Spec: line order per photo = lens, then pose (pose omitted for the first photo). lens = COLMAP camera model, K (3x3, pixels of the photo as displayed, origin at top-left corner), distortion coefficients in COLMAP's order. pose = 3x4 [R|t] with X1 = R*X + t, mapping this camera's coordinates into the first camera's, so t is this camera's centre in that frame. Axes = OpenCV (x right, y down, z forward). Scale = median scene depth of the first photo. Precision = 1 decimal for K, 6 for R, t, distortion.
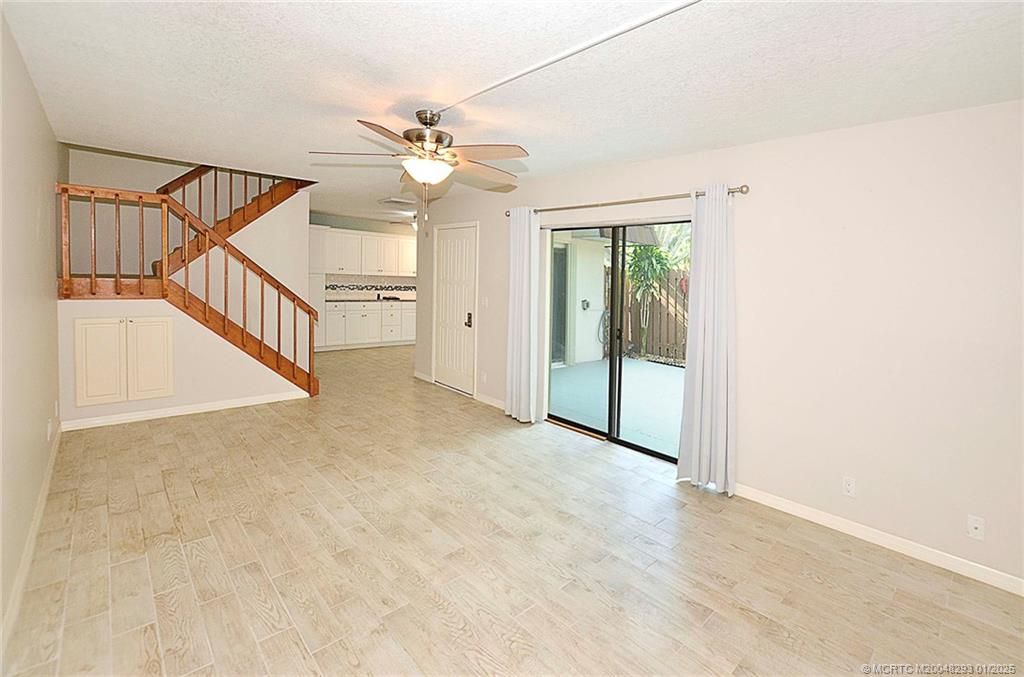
lens RADIAL K [[455.8, 0, 510.7], [0, 455.8, 306.6], [0, 0, 1]] dist [-0.023836, 0.000059]
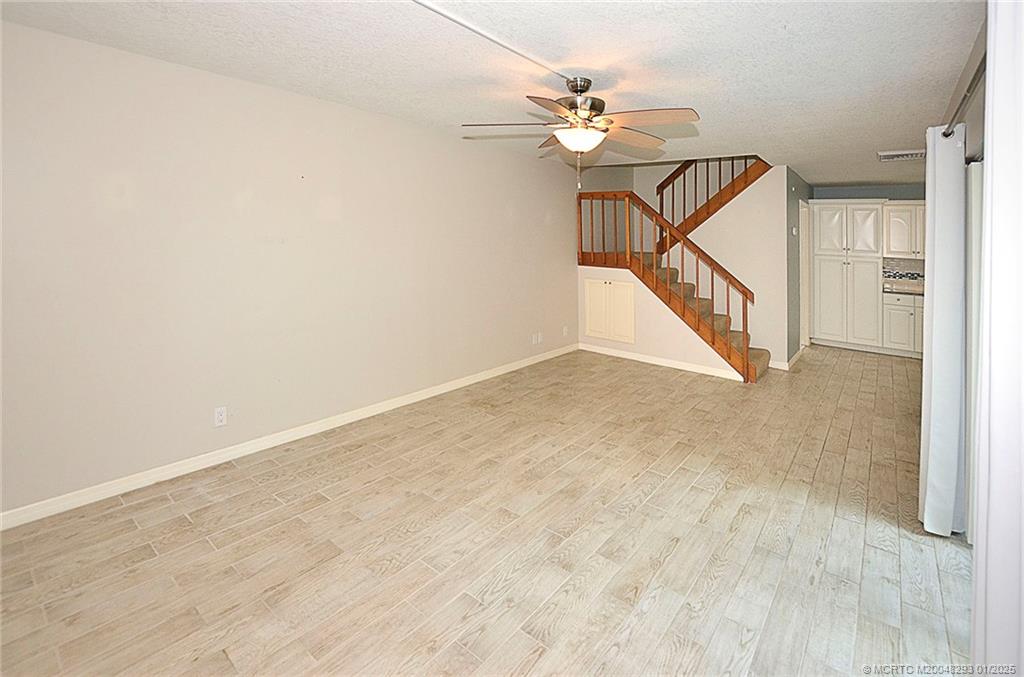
lens RADIAL K [[437.9, 0, 513.9], [0, 437.9, 279.4], [0, 0, 1]] dist [-0.023656, 0.000370]
pose [[0.182404, 0.061955, -0.981270, 0.678726], [-0.092779, 0.994644, 0.045553, -0.022765], [0.978837, 0.082732, 0.187175, 0.653081]]
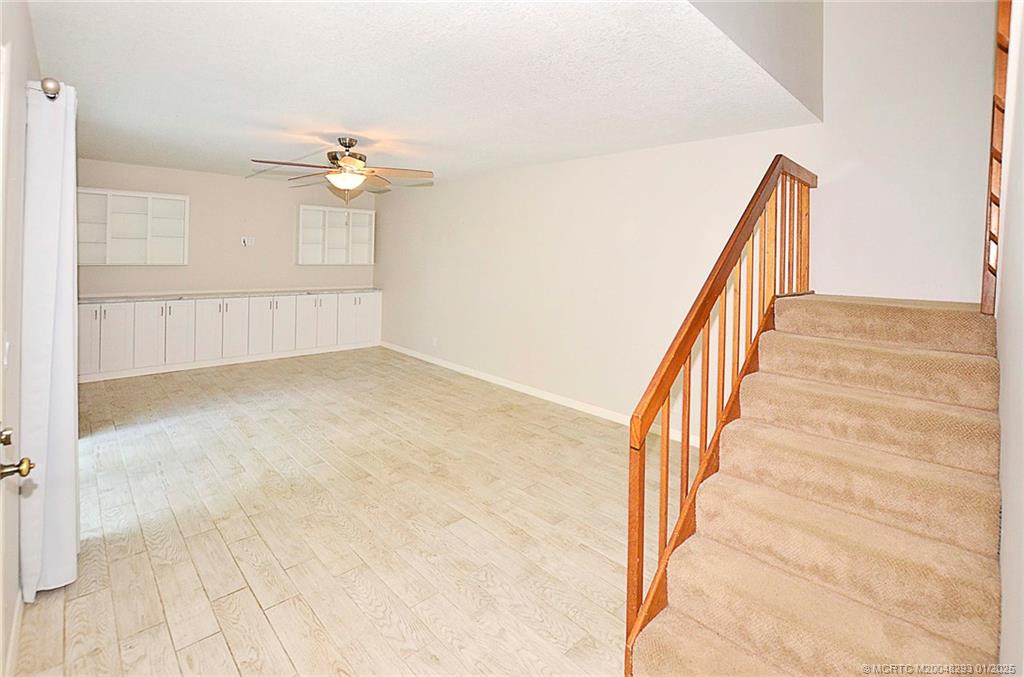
lens RADIAL K [[481.1, 0, 573.7], [0, 481.1, 259.4], [0, 0, 1]] dist [-0.003615, -0.000889]
pose [[-0.987332, -0.062519, -0.145831, -0.643745], [-0.073023, 0.995022, 0.067817, -0.199532], [0.140865, 0.077607, -0.986982, 2.504764]]
